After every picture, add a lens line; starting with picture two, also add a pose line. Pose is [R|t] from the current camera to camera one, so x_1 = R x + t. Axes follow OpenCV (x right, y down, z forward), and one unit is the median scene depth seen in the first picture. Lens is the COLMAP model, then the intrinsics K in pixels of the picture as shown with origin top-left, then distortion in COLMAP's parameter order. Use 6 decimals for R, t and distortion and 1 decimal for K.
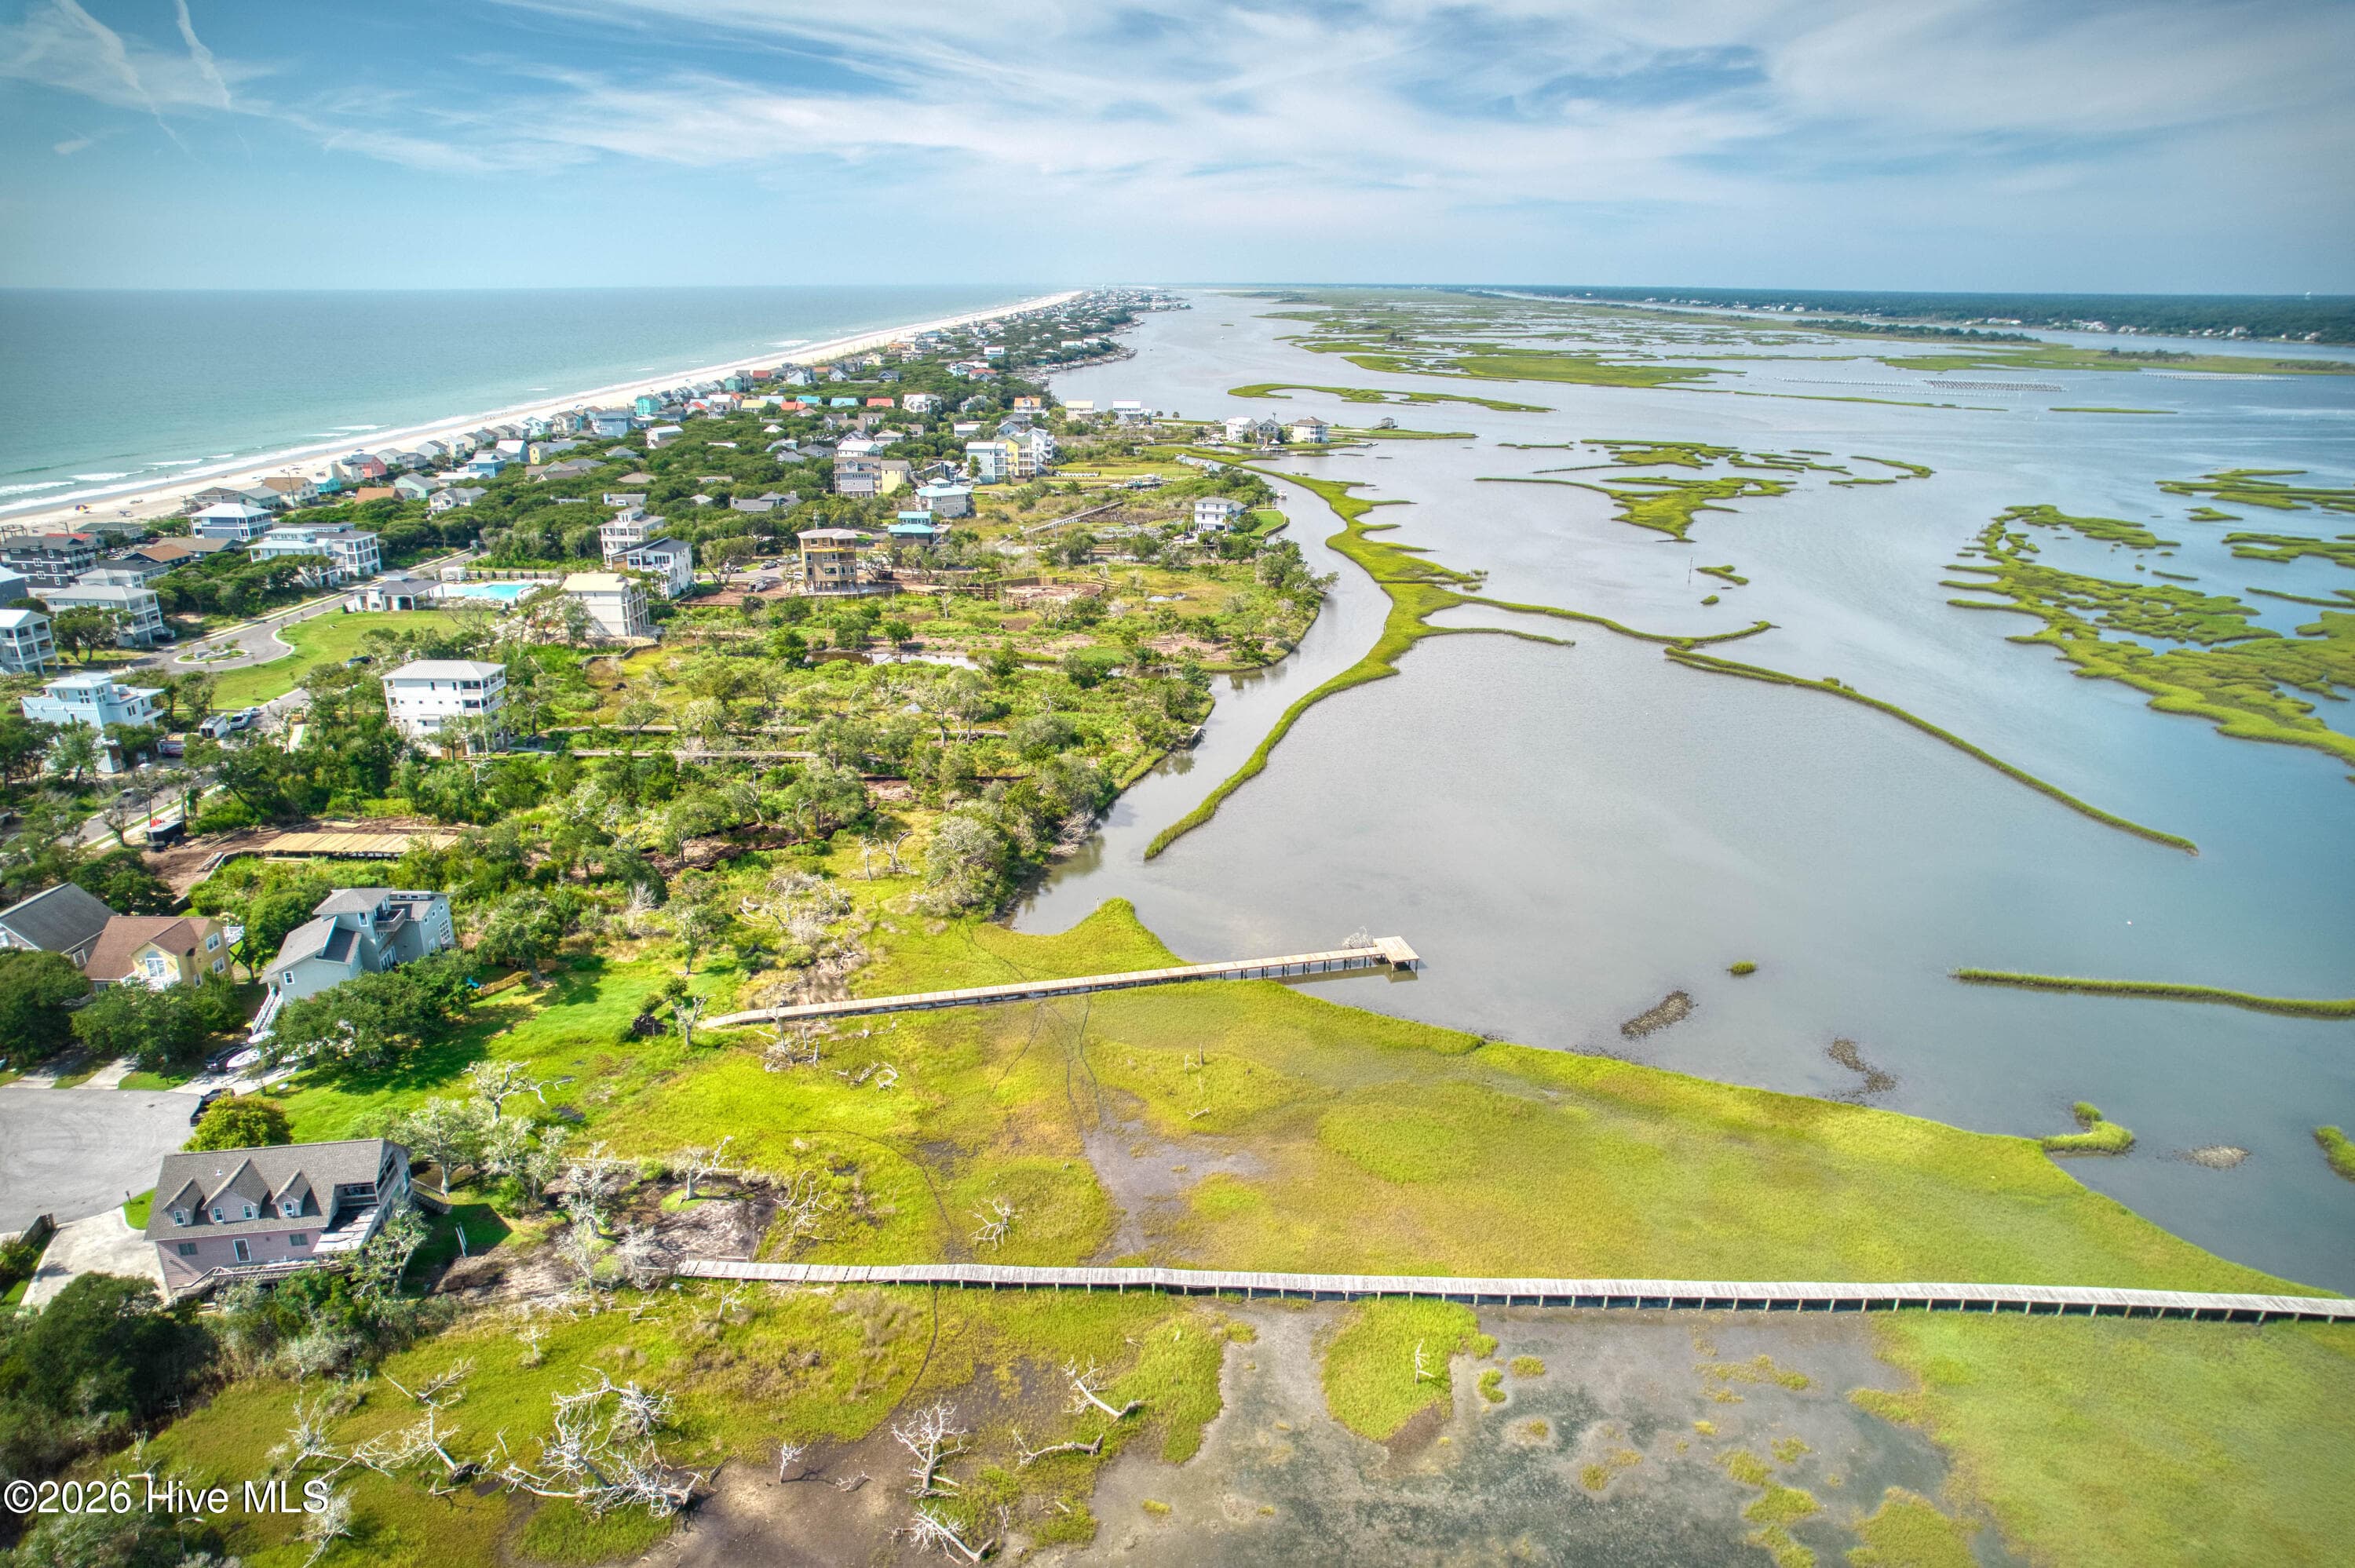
lens RADIAL K [[1572.8, 0, 1181.1], [0, 1572.8, 818.1], [0, 0, 1]] dist [-0.073902, 0.069411]
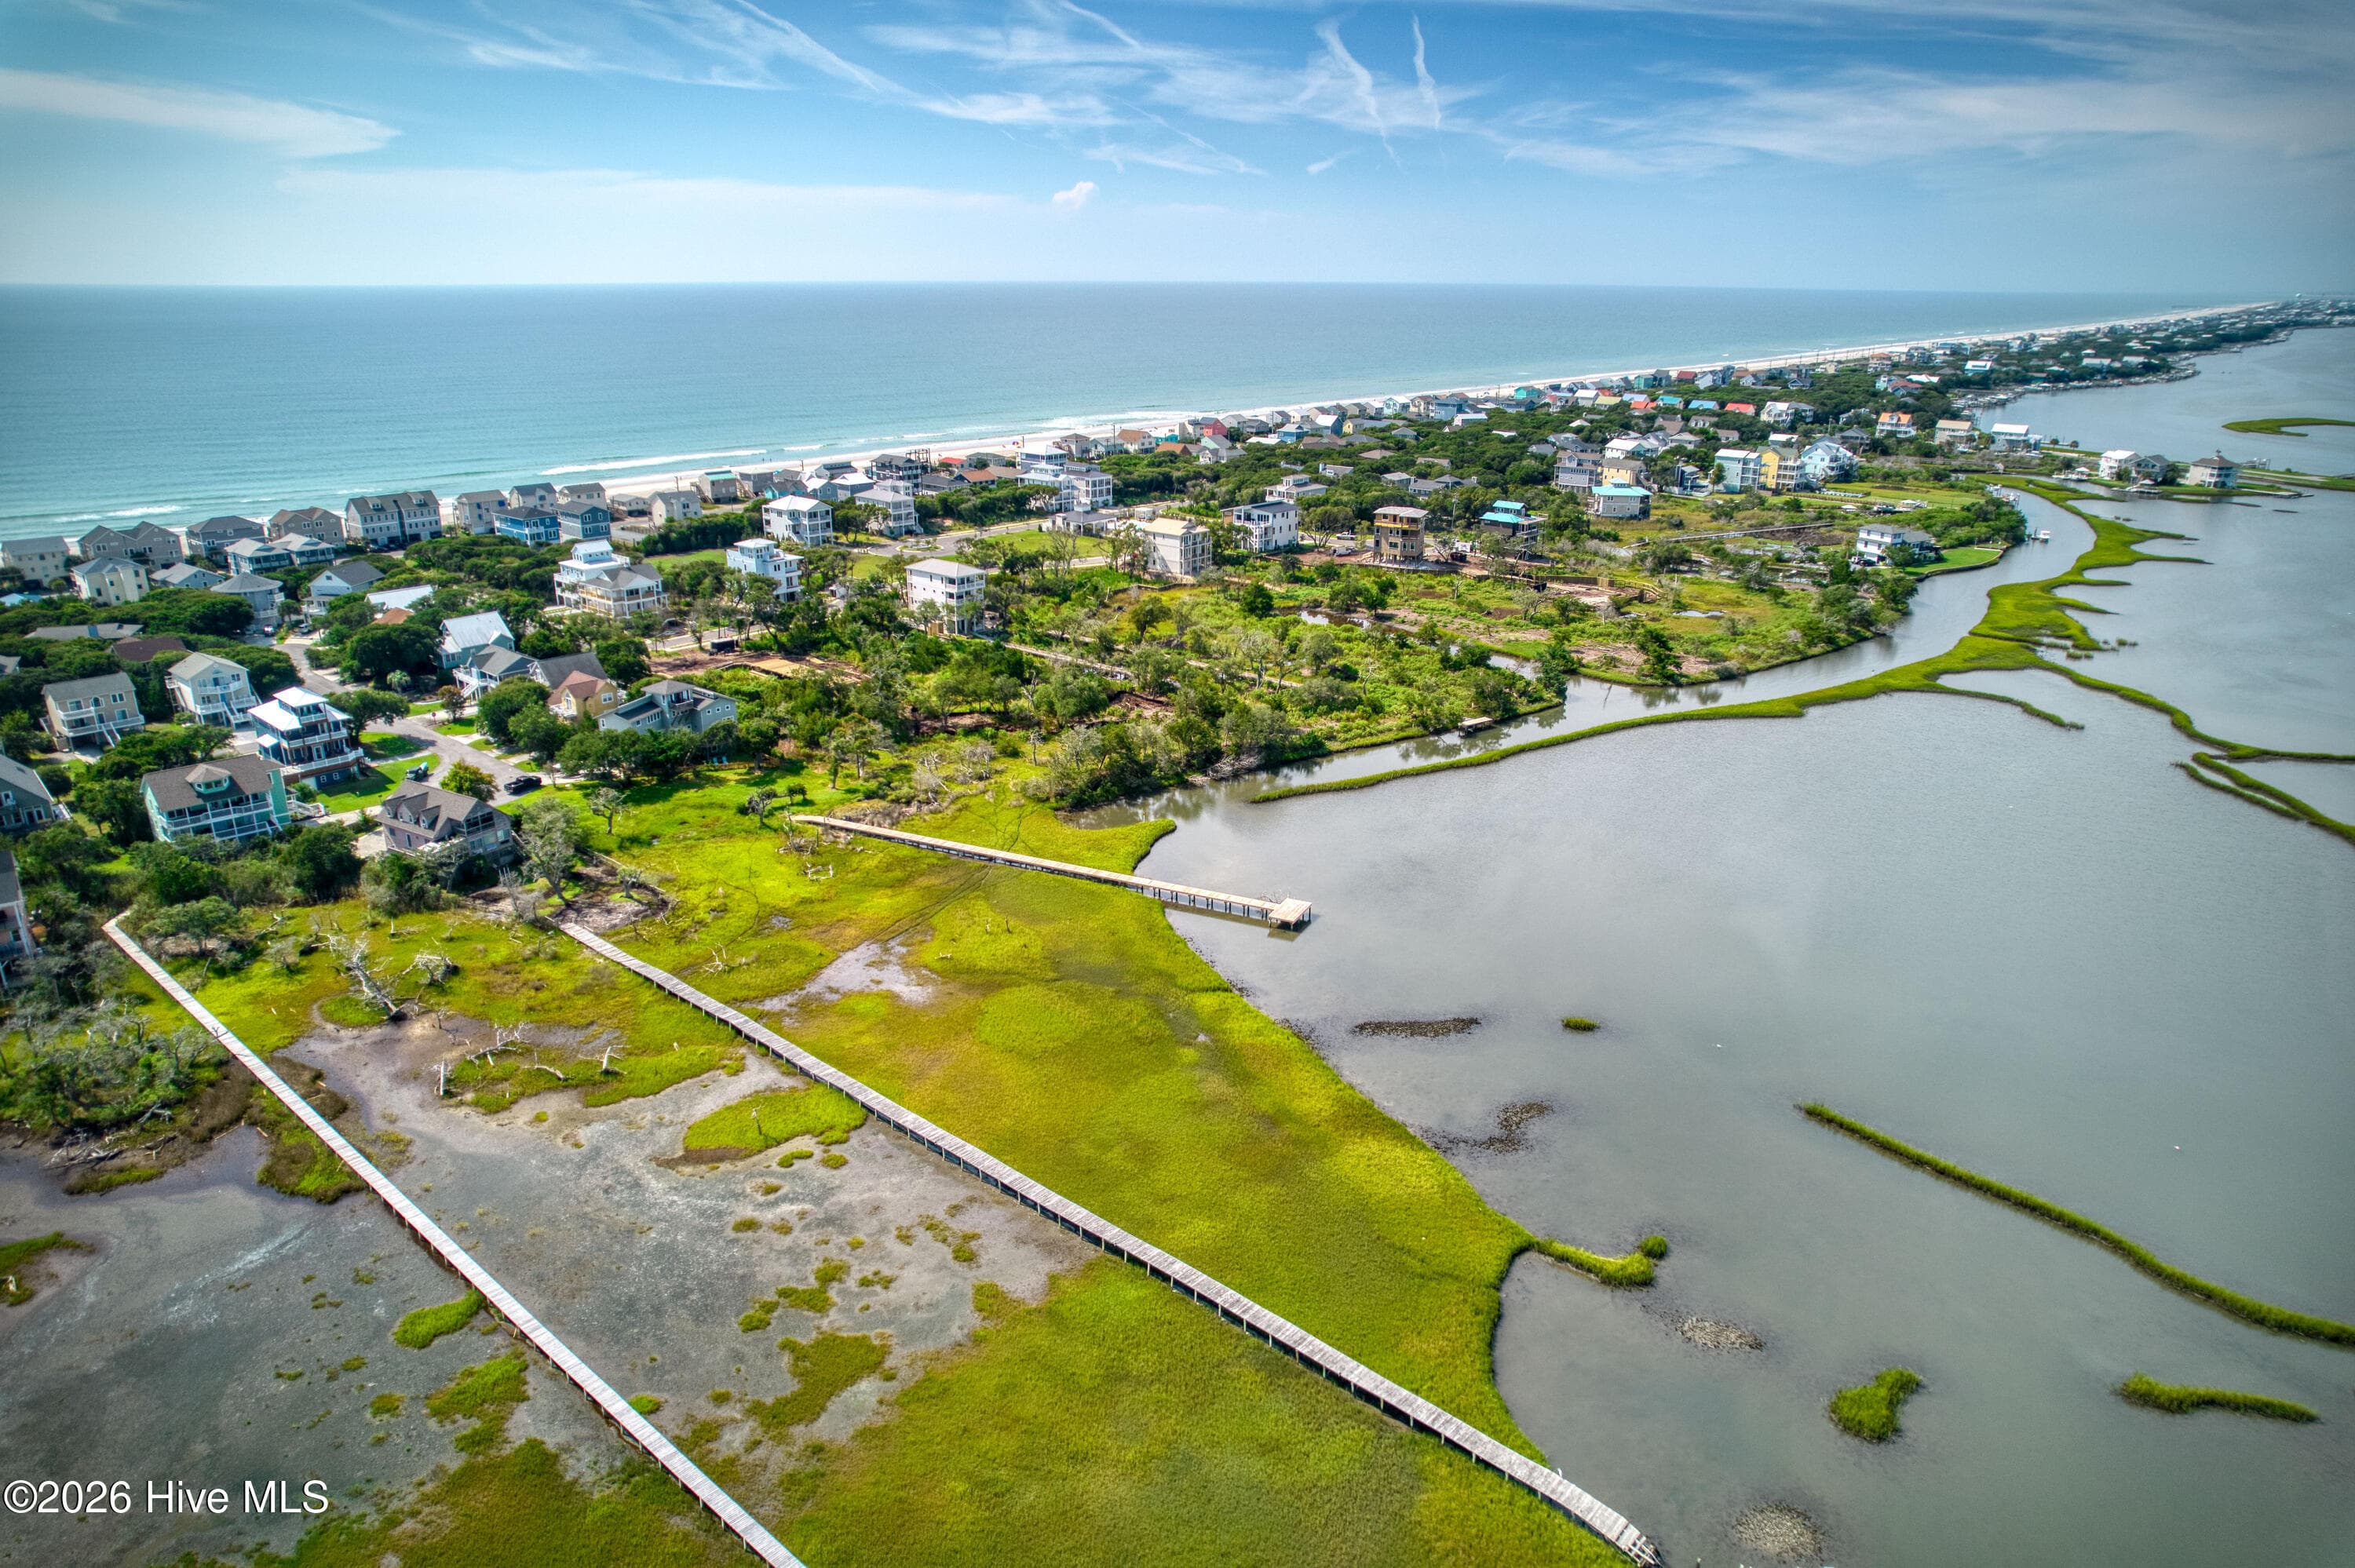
lens RADIAL K [[1579.8, 0, 1174.2], [0, 1579.8, 830.7], [0, 0, 1]] dist [-0.076513, 0.072772]
pose [[0.753673, 0.219971, -0.619346, 0.200350], [-0.216432, 0.972836, 0.082145, -0.010875], [0.620591, 0.072136, 0.780809, 0.031769]]
